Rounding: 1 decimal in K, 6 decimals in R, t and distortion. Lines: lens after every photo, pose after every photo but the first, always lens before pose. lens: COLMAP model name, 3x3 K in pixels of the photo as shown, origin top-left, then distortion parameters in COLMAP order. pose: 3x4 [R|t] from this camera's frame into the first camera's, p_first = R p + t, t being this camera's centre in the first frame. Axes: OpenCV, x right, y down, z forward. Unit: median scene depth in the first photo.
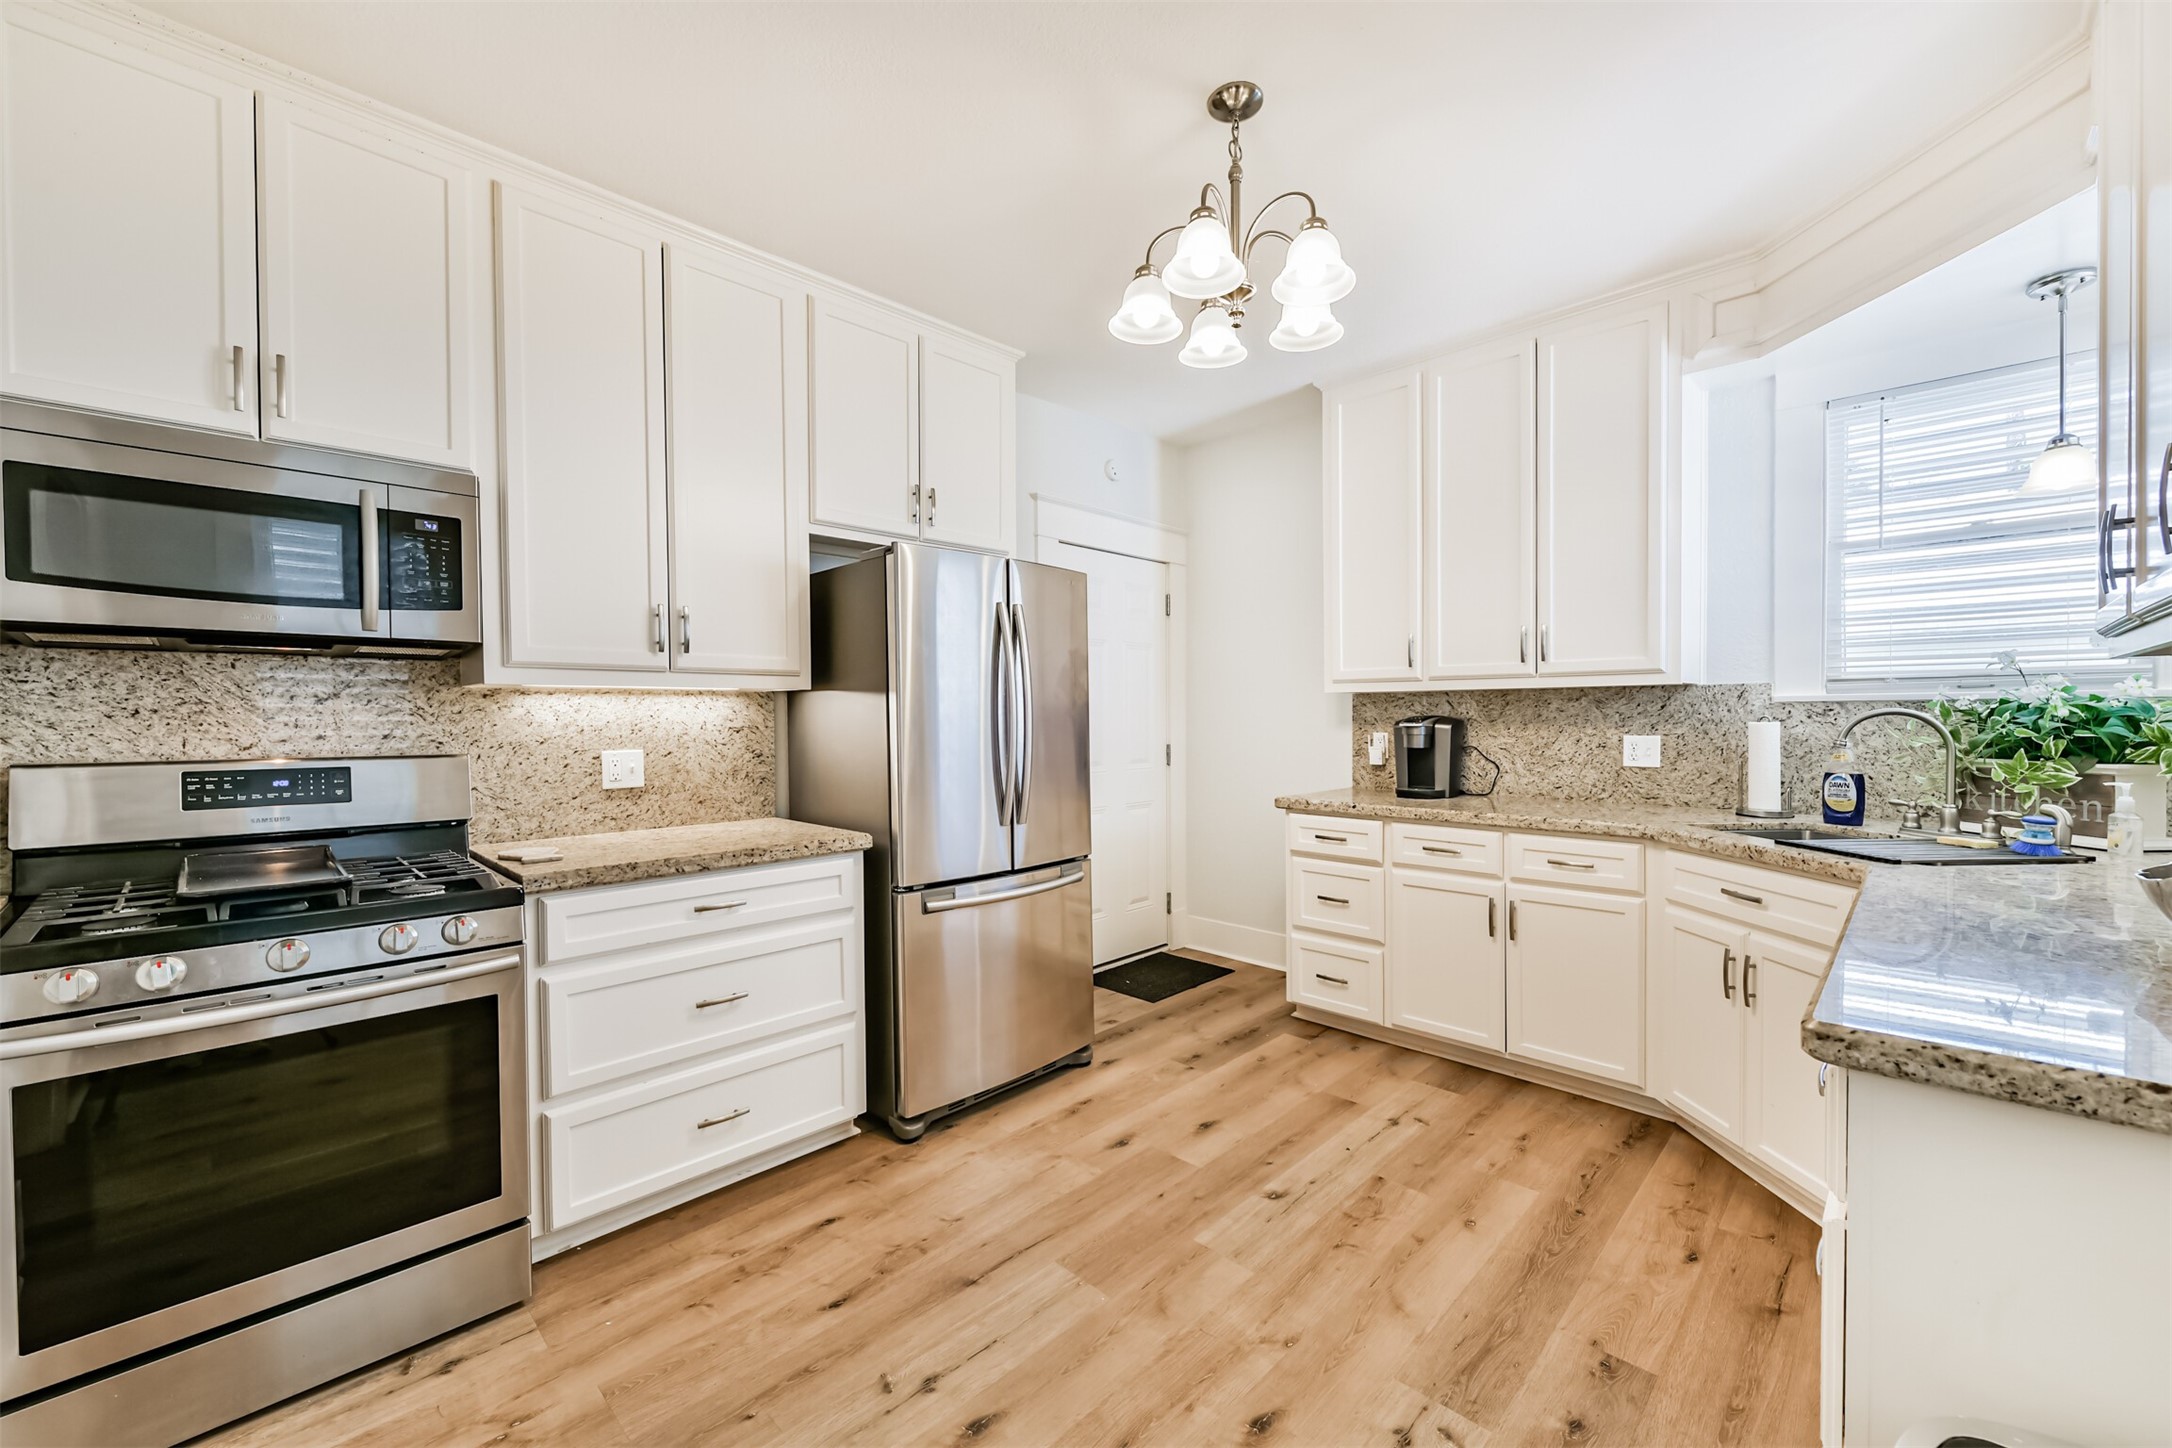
lens RADIAL K [[875.2, 0, 1086.0], [0, 875.2, 724.0], [0, 0, 1]] dist [-0.001517, -0.000568]
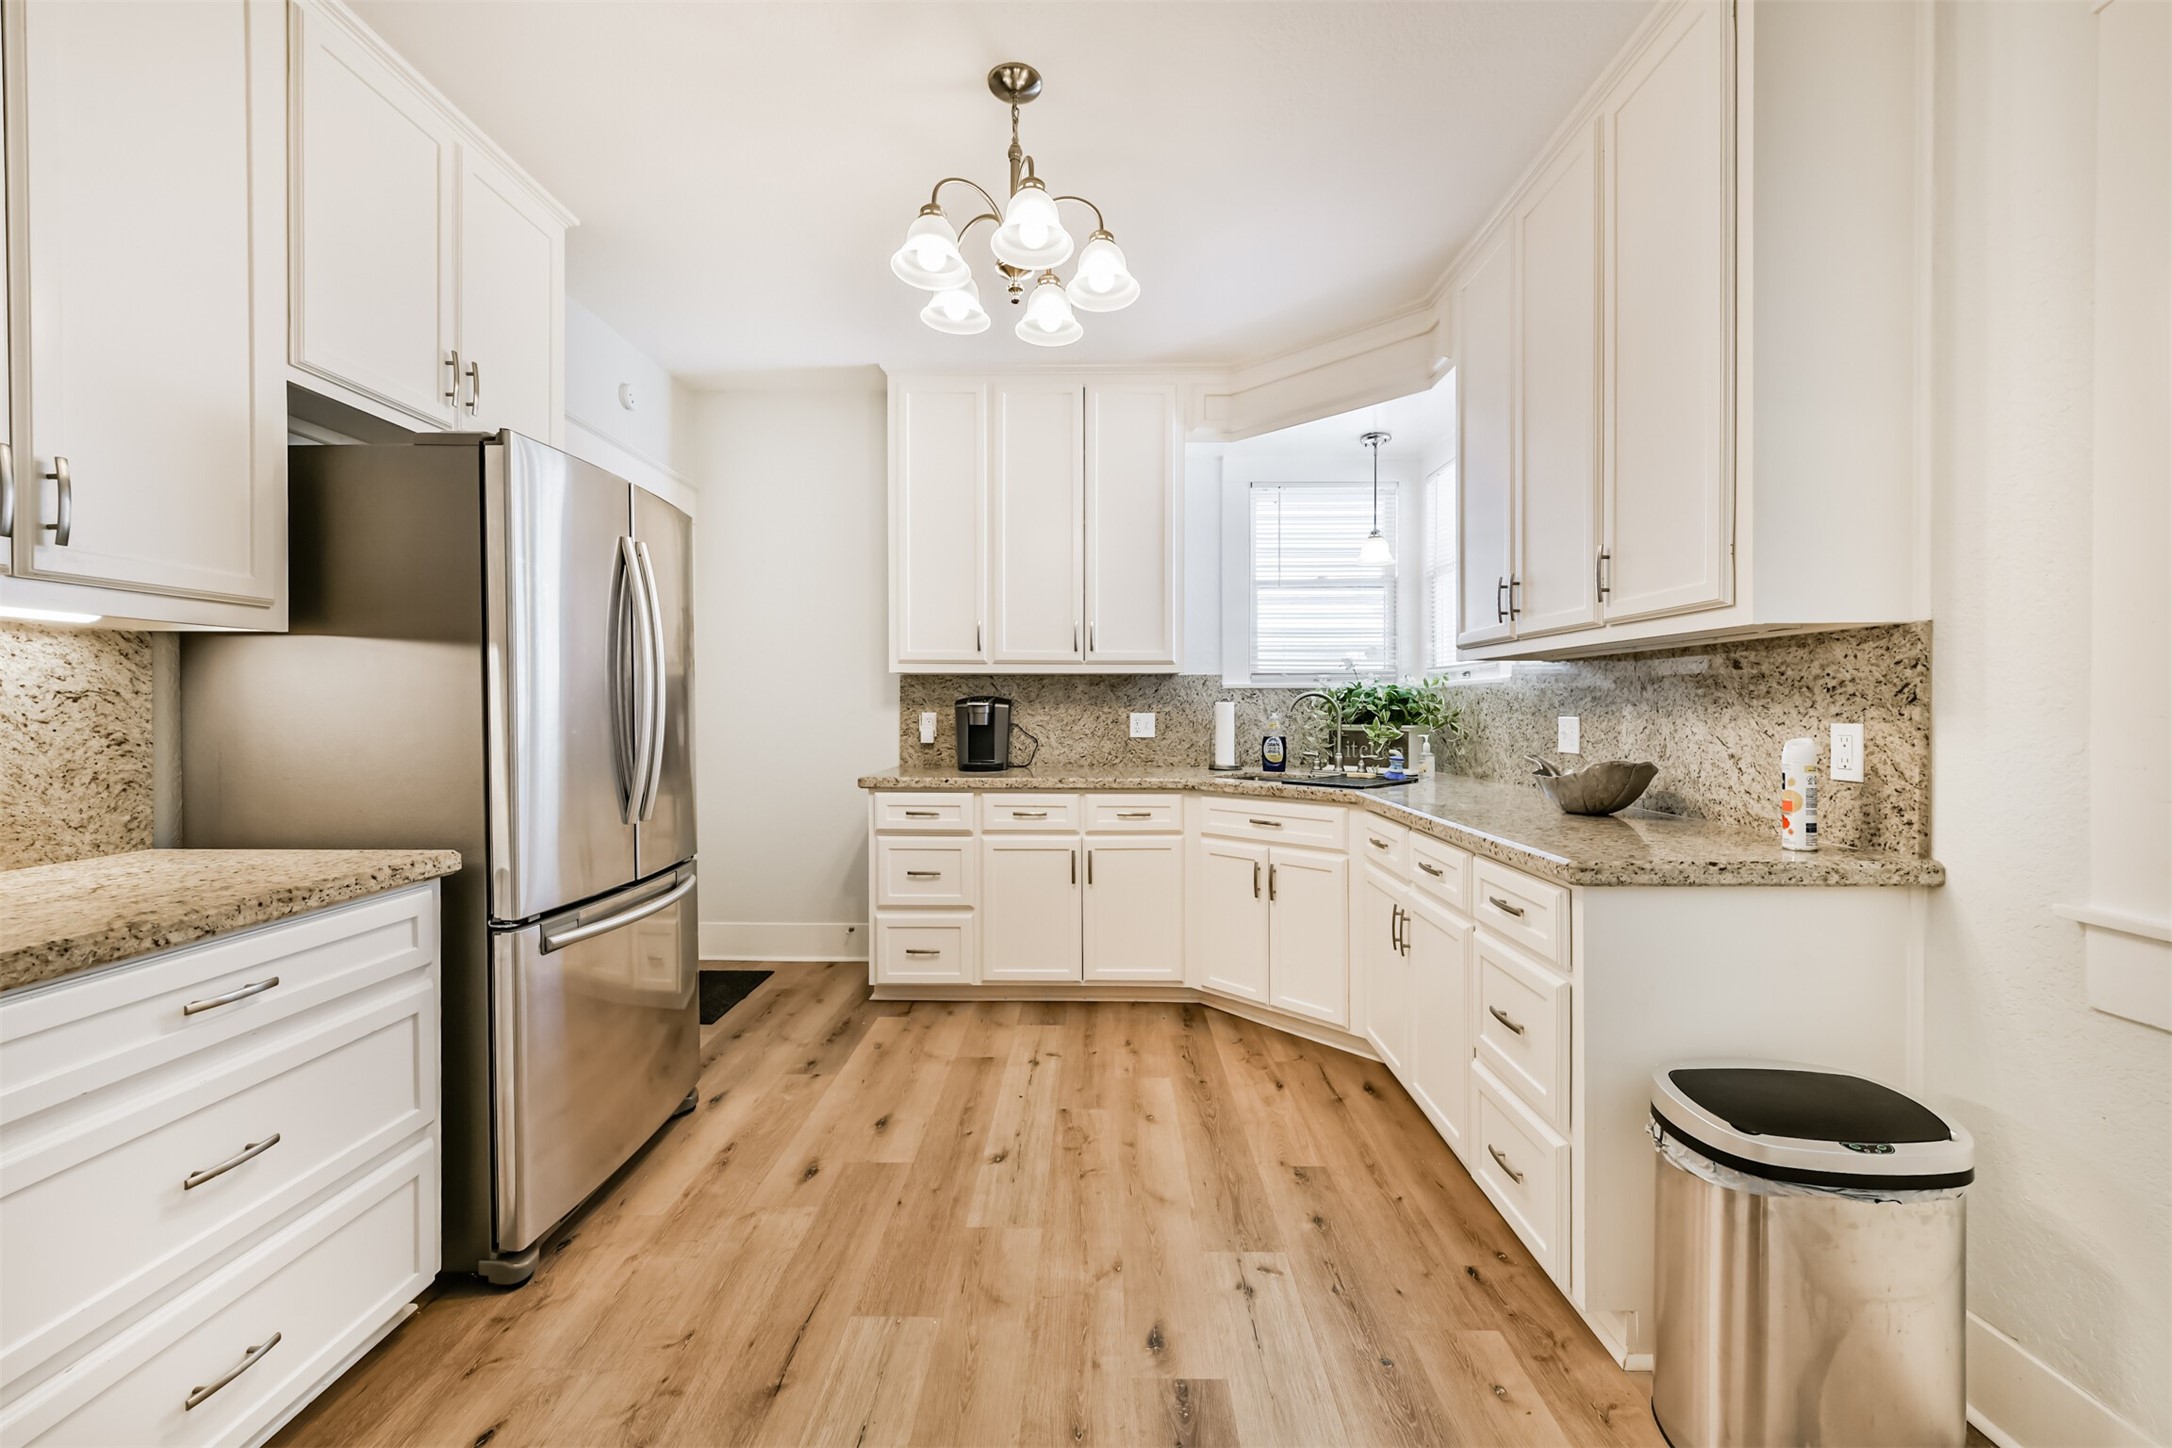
lens RADIAL K [[860.8, 0, 1106.2], [0, 860.8, 701.3], [0, 0, 1]] dist [0.008005, -0.000167]
pose [[0.712041, 0.011862, 0.702037, -0.329306], [0.000934, 0.999840, -0.017840, 0.020949], [-0.702137, 0.013359, 0.711917, 0.154793]]
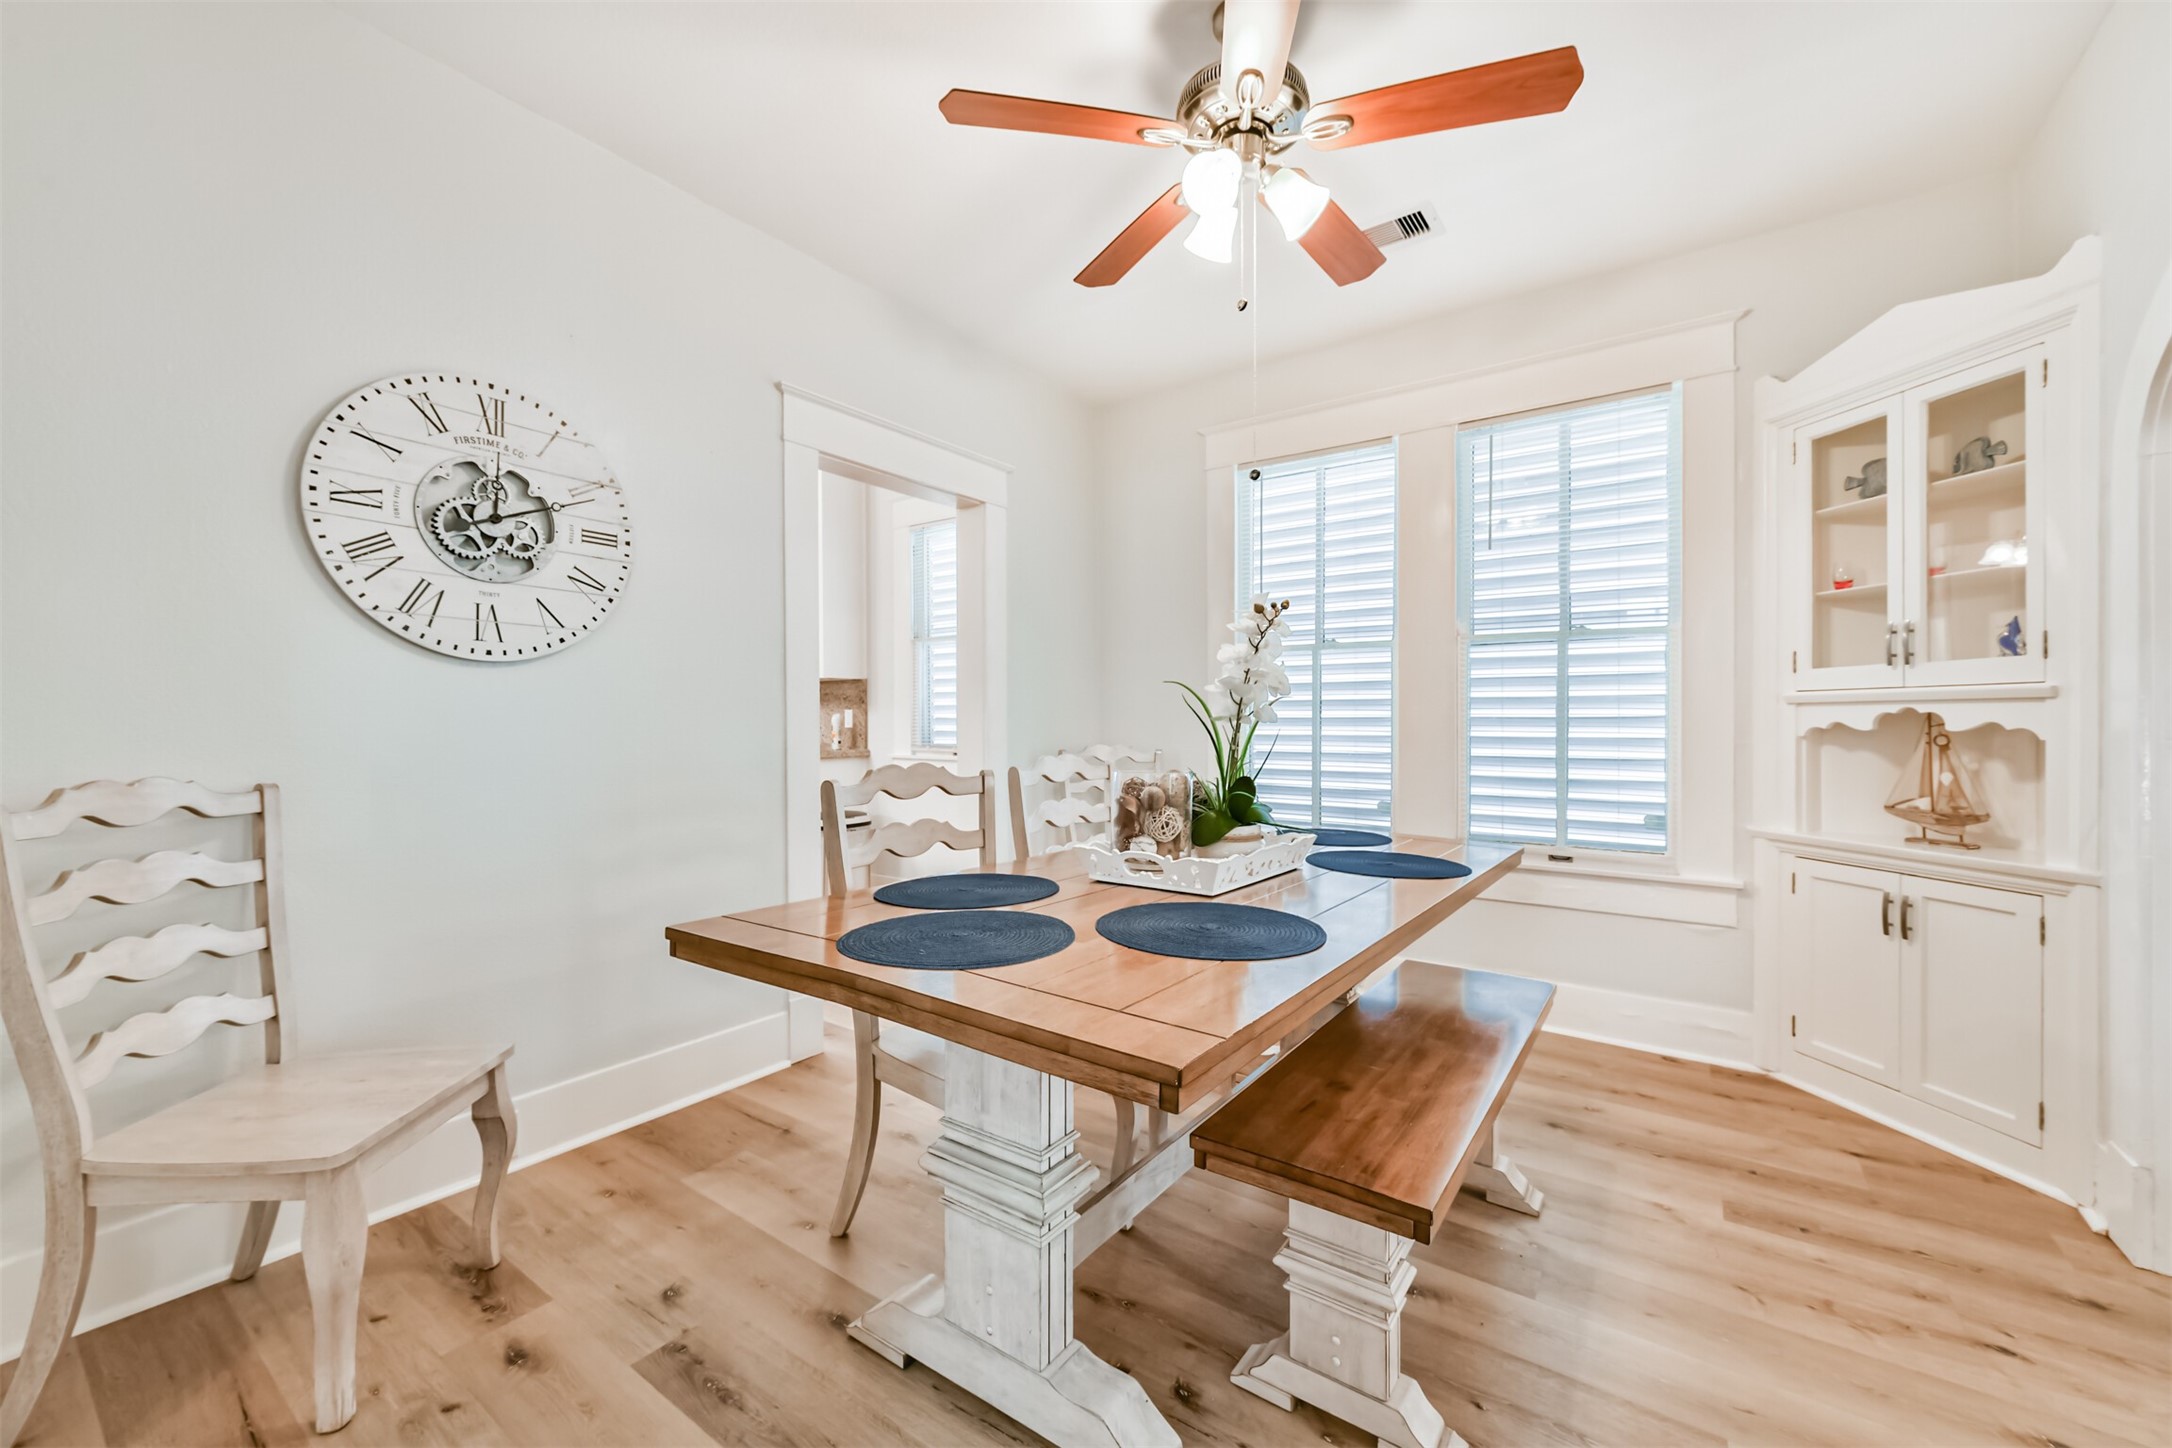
lens RADIAL K [[850.1, 0, 1093.1], [0, 850.1, 721.0], [0, 0, 1]] dist [-0.000373, -0.000112]
pose [[-0.163122, 0.004435, 0.986596, -1.456421], [0.014304, 0.999895, -0.002130, 0.062298], [-0.986502, 0.013765, -0.163168, -0.001504]]
